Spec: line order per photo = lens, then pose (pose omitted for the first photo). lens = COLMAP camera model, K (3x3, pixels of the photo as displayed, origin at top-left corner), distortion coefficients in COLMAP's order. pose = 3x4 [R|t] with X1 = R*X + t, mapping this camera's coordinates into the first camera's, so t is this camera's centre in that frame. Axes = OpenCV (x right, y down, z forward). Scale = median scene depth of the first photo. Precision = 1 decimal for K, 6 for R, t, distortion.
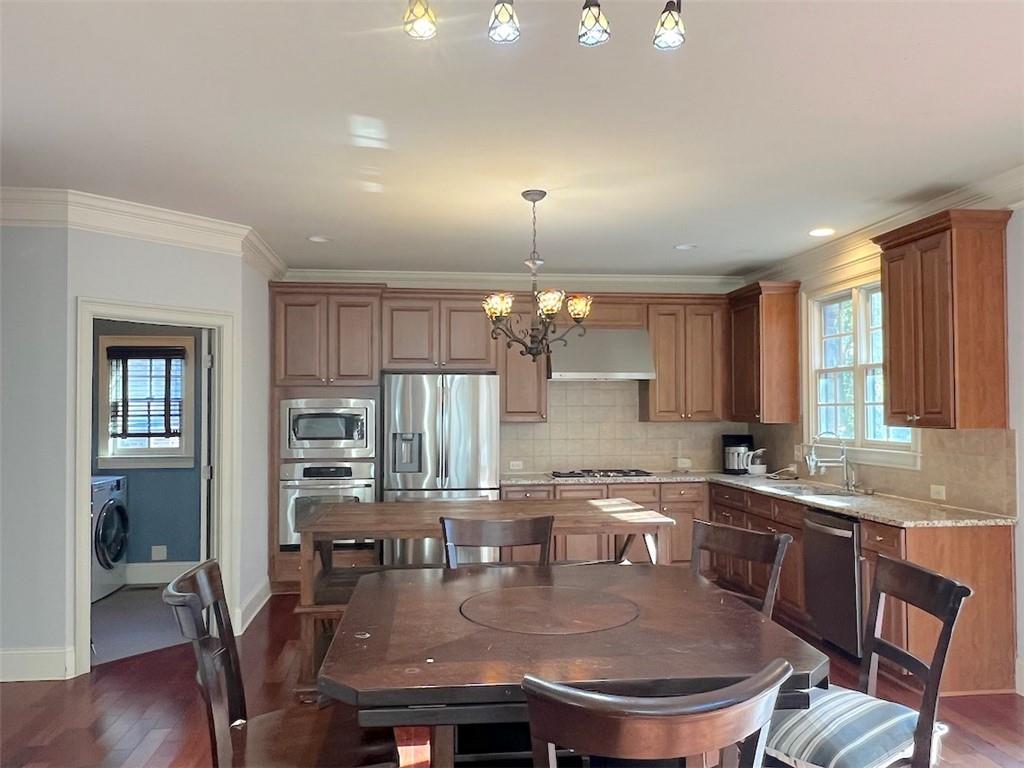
lens RADIAL K [[759.4, 0, 512.0], [0, 759.4, 384.0], [0, 0, 1]] dist [0.003145, -0.013546]
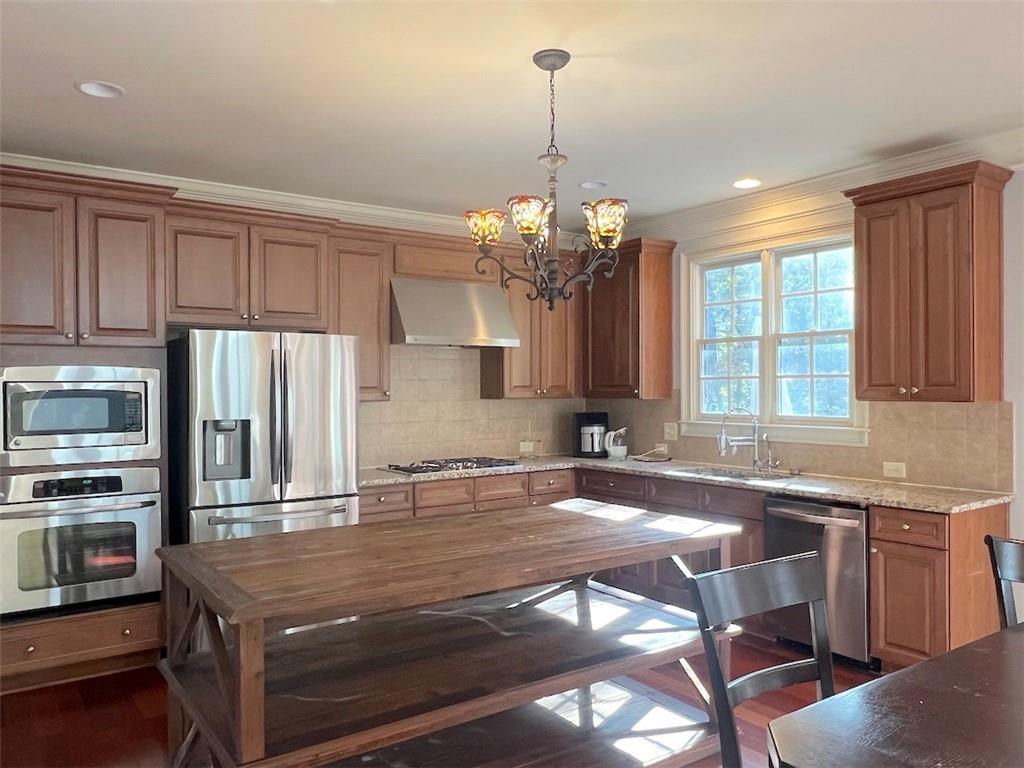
lens RADIAL K [[759.4, 0, 512.0], [0, 759.4, 384.0], [0, 0, 1]] dist [0.003145, -0.013546]
pose [[0.879881, -0.000959, 0.475193, -0.227423], [-0.012555, 0.999602, 0.025266, 0.013934], [-0.475029, -0.028197, 0.879518, 0.300546]]
